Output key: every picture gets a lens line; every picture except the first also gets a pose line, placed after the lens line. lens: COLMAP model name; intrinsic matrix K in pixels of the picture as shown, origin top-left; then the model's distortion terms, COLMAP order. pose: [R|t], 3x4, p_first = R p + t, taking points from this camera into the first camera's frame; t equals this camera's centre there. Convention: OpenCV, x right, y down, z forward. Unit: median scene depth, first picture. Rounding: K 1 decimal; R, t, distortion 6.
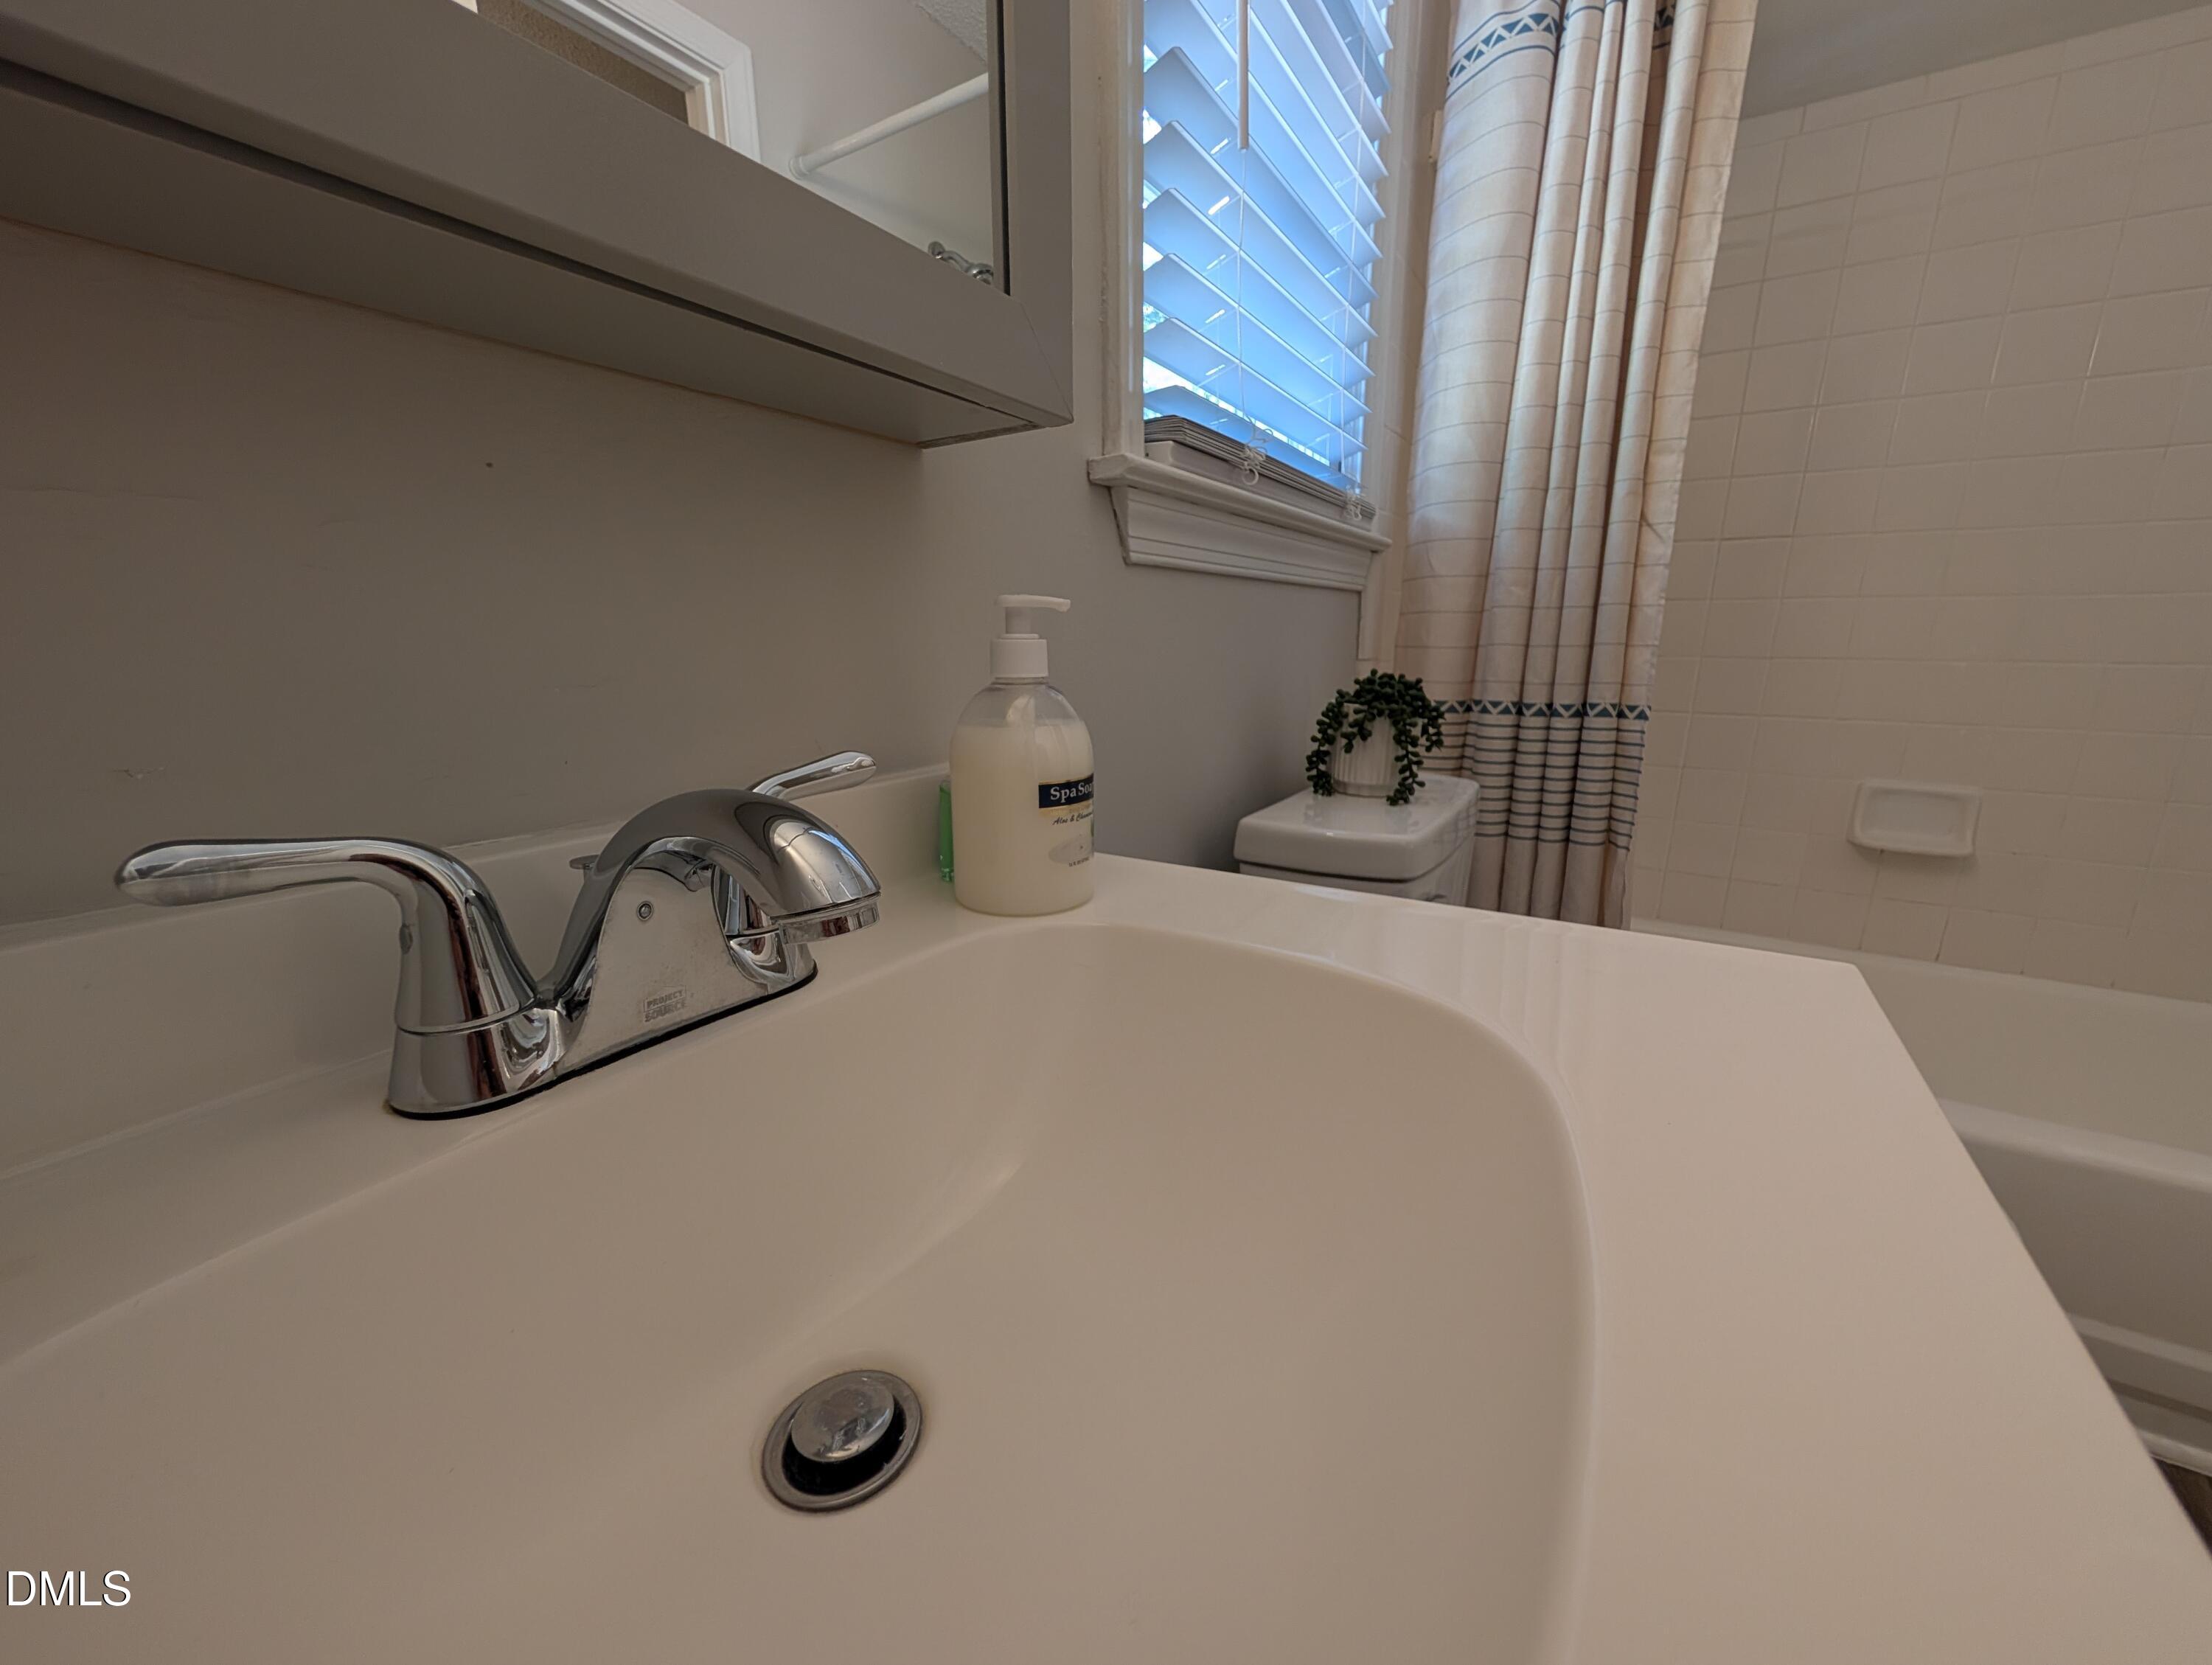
lens RADIAL K [[842.2, 0, 1098.5], [0, 842.2, 832.4], [0, 0, 1]] dist [-0.001974, -0.000301]
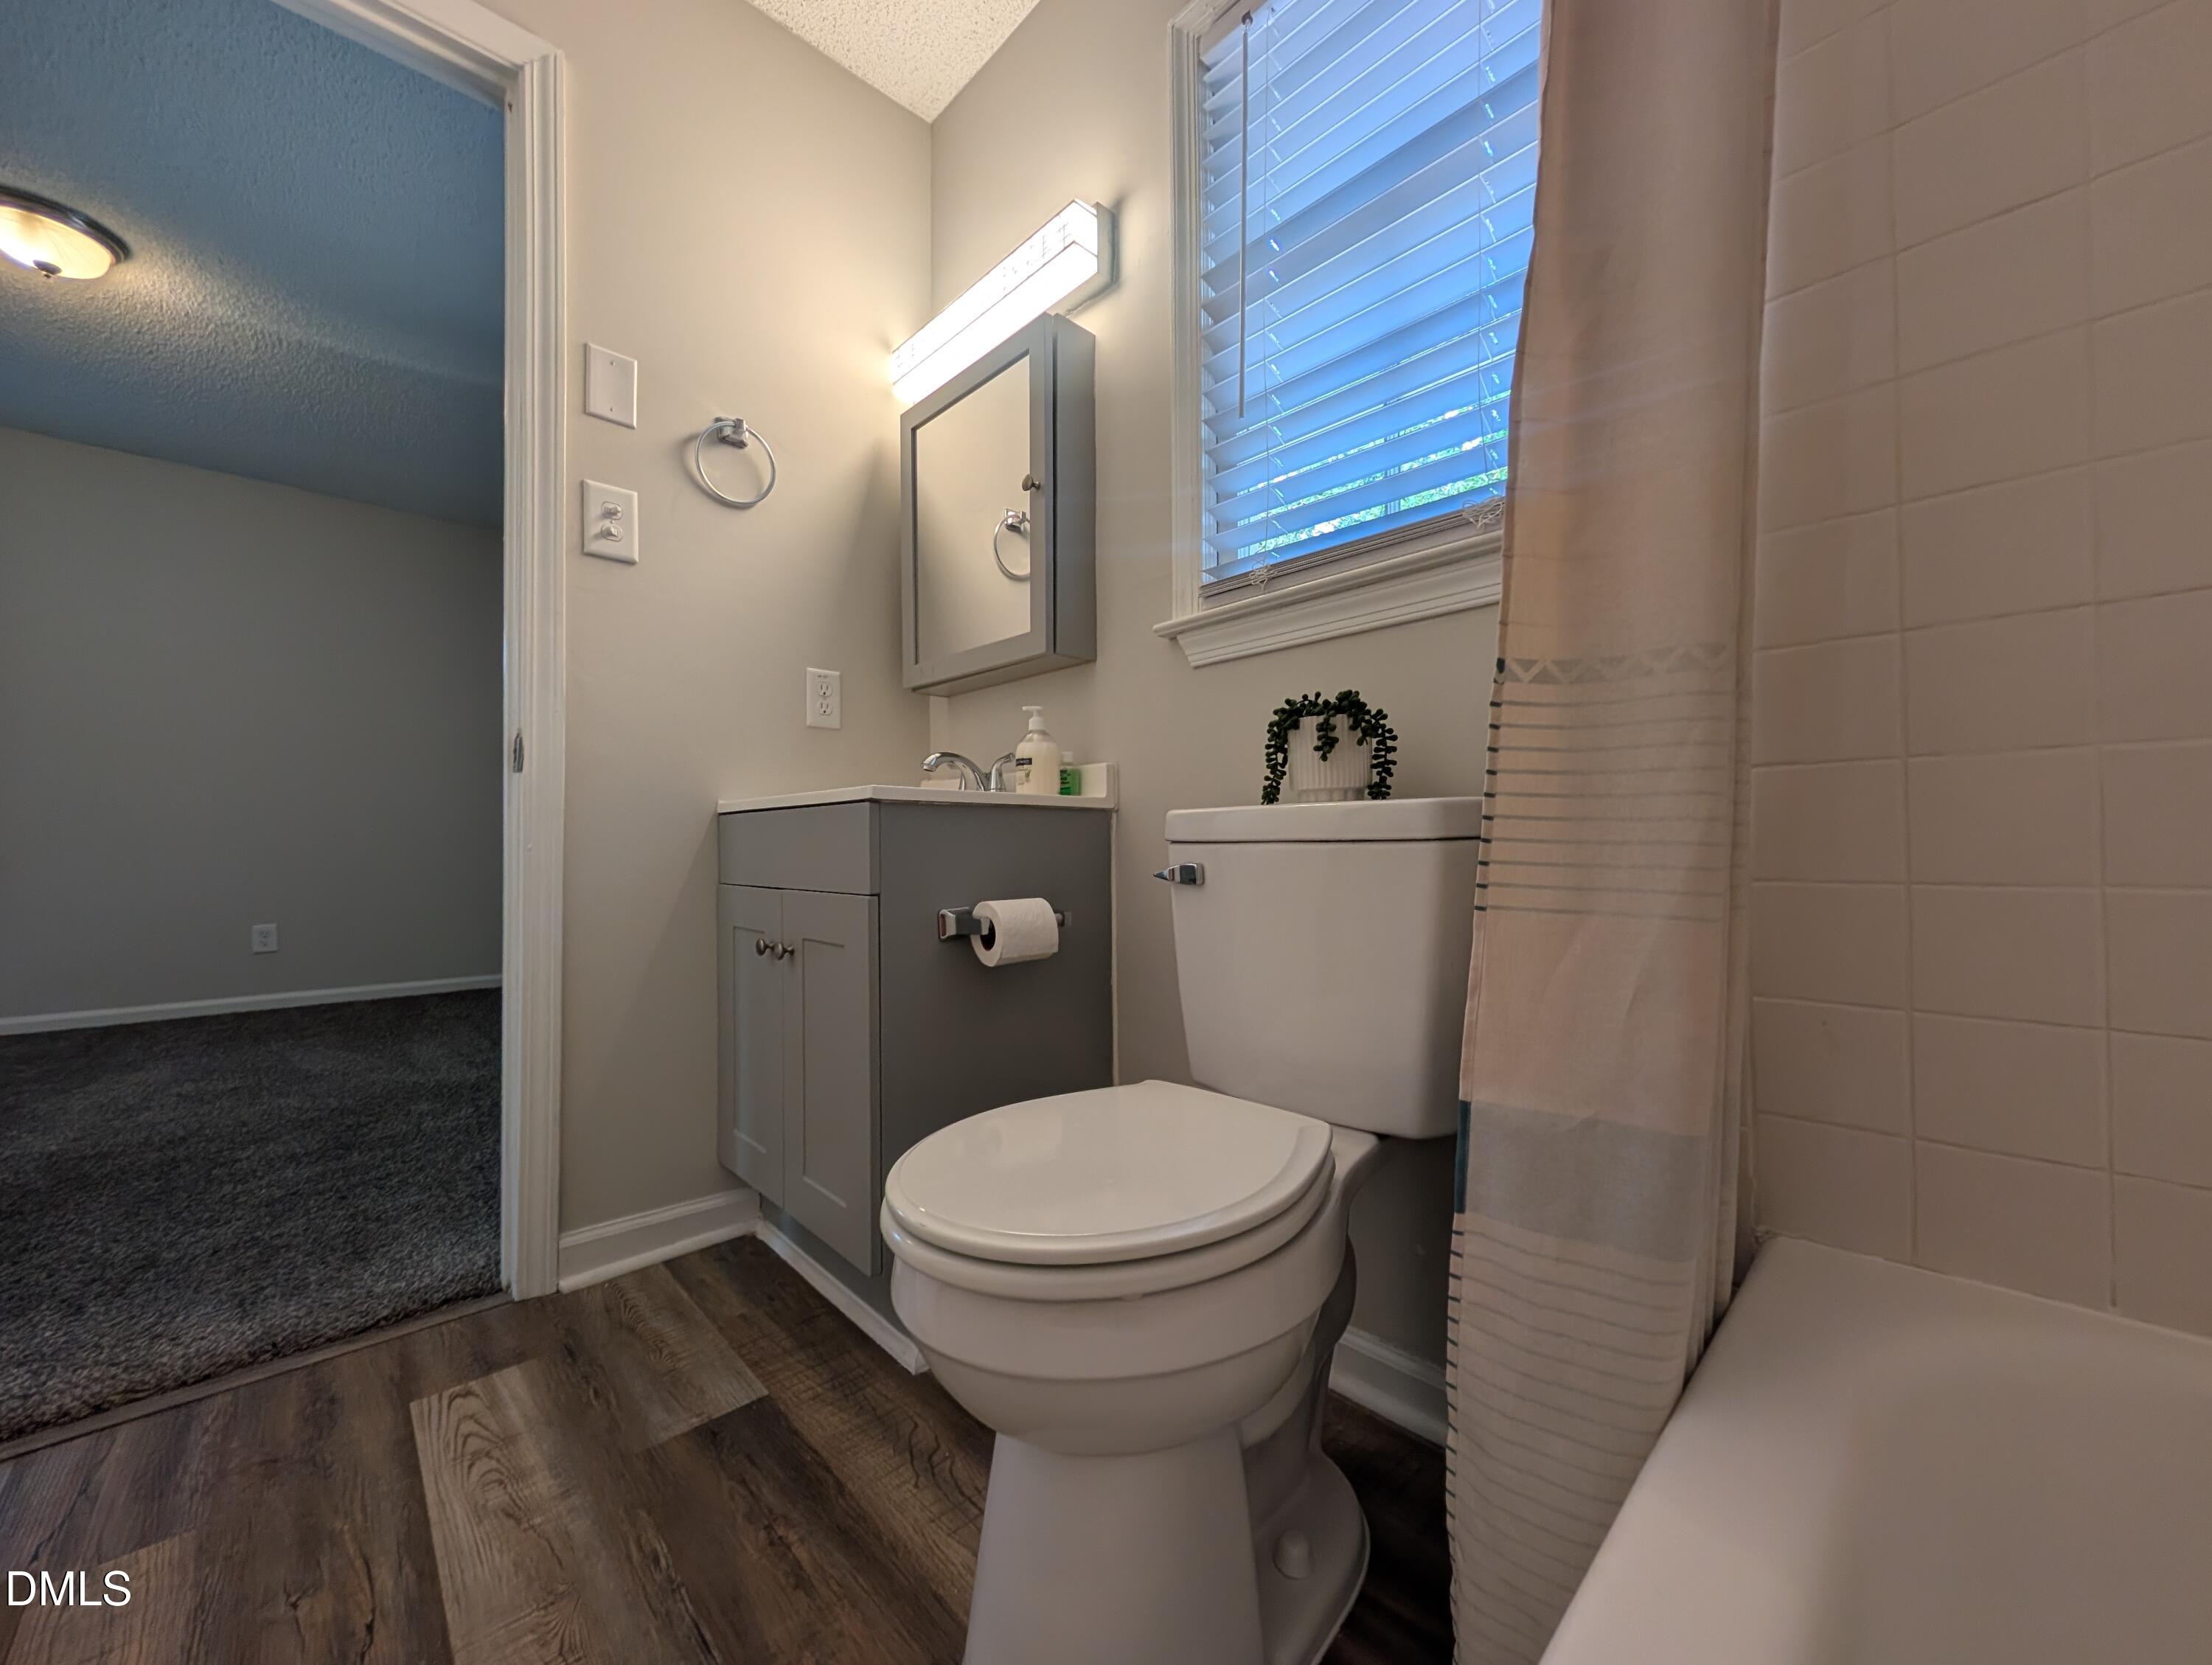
lens RADIAL K [[836.0, 0, 1105.4], [0, 836.0, 838.7], [0, 0, 1]] dist [0.000674, 0.000117]
pose [[-0.215216, 0.000025, -0.976566, 1.783575], [-0.208299, 0.976986, 0.045929, 0.015818], [0.954093, 0.213302, -0.210258, 1.185822]]
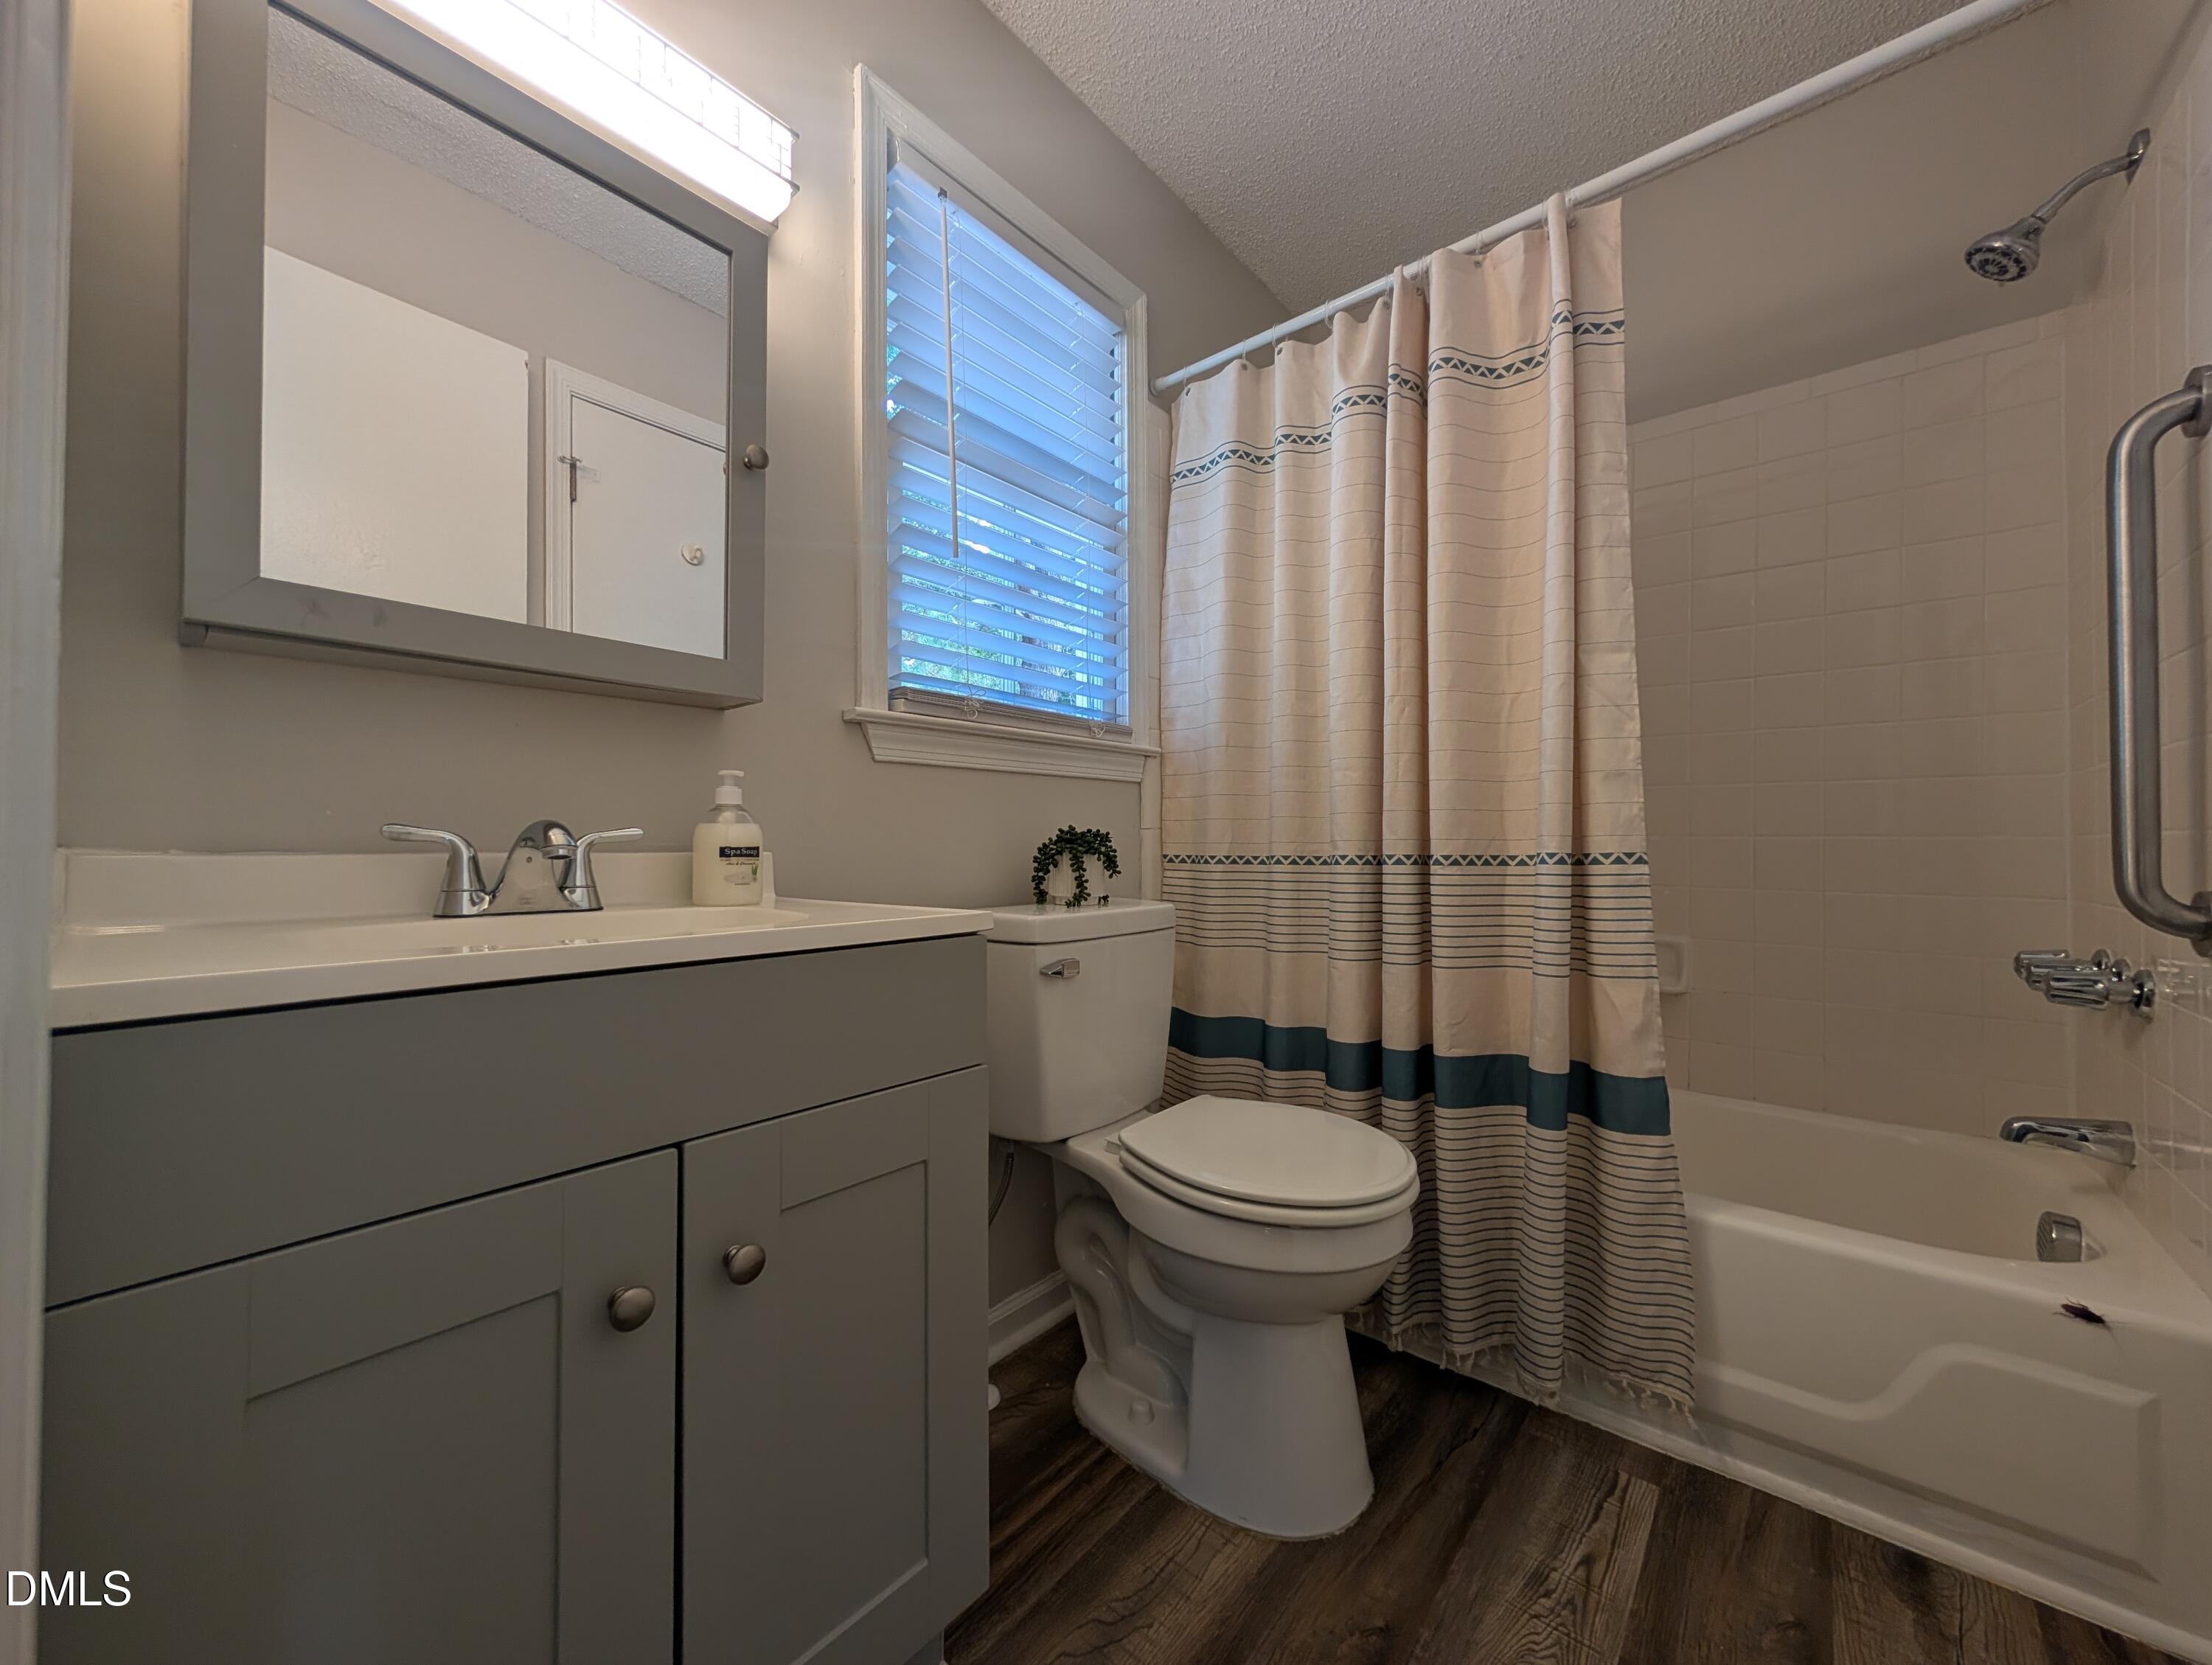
lens RADIAL K [[836.0, 0, 1105.4], [0, 836.0, 838.7], [0, 0, 1]] dist [0.000674, 0.000117]
pose [[0.993543, 0.002004, -0.113436, 0.690812], [-0.028247, 0.972730, -0.230213, 0.233738], [0.109881, 0.231931, 0.966506, -0.622269]]
